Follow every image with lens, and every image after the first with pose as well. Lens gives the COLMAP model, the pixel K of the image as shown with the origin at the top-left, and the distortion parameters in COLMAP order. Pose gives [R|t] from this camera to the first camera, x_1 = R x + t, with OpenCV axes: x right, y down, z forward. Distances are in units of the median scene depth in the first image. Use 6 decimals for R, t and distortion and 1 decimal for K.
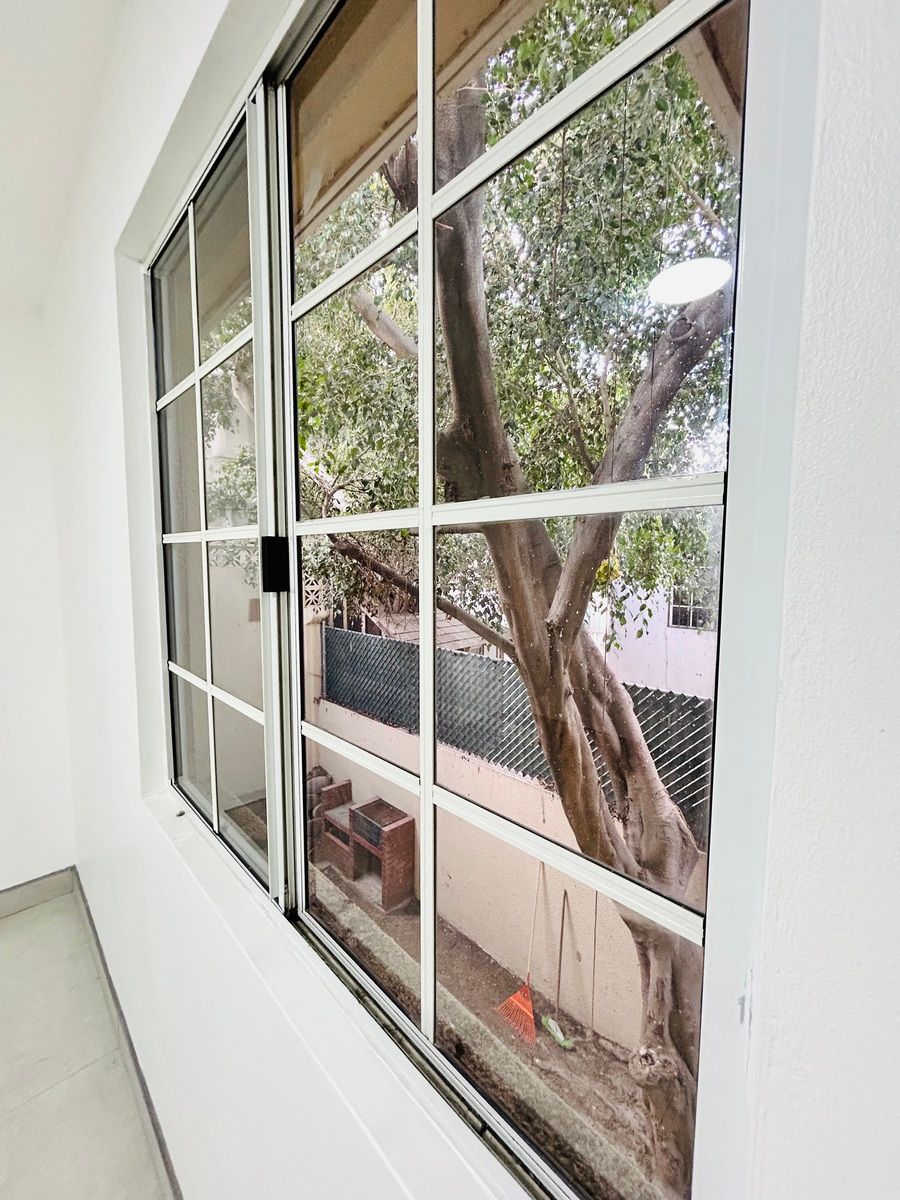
lens RADIAL K [[480.3, 0, 448.9], [0, 480.3, 601.7], [0, 0, 1]] dist [-0.007610, 0.001698]
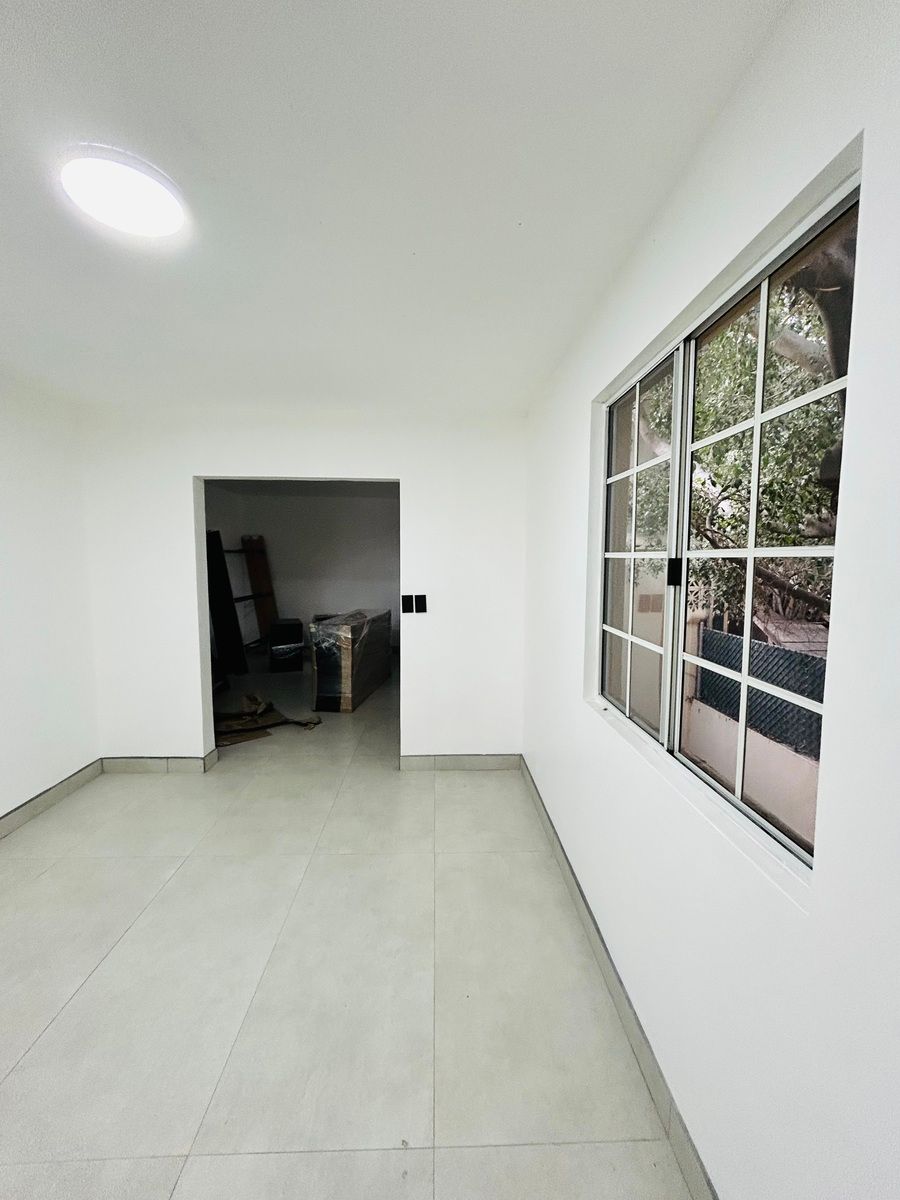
lens RADIAL K [[480.3, 0, 452.9], [0, 480.3, 599.4], [0, 0, 1]] dist [-0.007610, 0.001698]
pose [[0.738322, 0.054518, -0.672242, 0.067172], [-0.057151, 0.998200, 0.018184, 0.011704], [0.672023, 0.024994, 0.740108, -0.240467]]
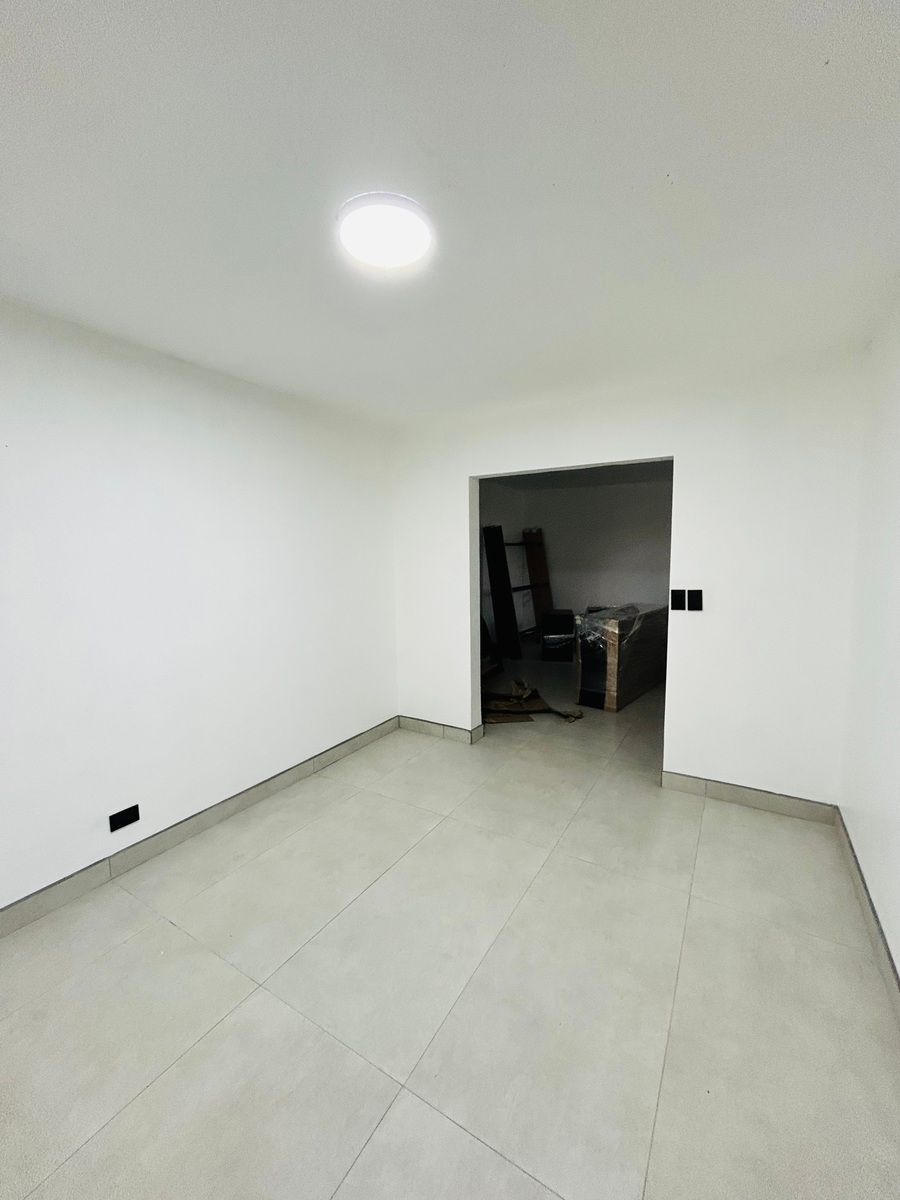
lens RADIAL K [[480.3, 0, 448.6], [0, 480.3, 598.1], [0, 0, 1]] dist [-0.007610, 0.001698]
pose [[0.243494, 0.085397, -0.966136, 0.064435], [-0.067094, 0.995213, 0.071058, 0.007580], [0.967579, 0.047520, 0.248058, -0.181416]]
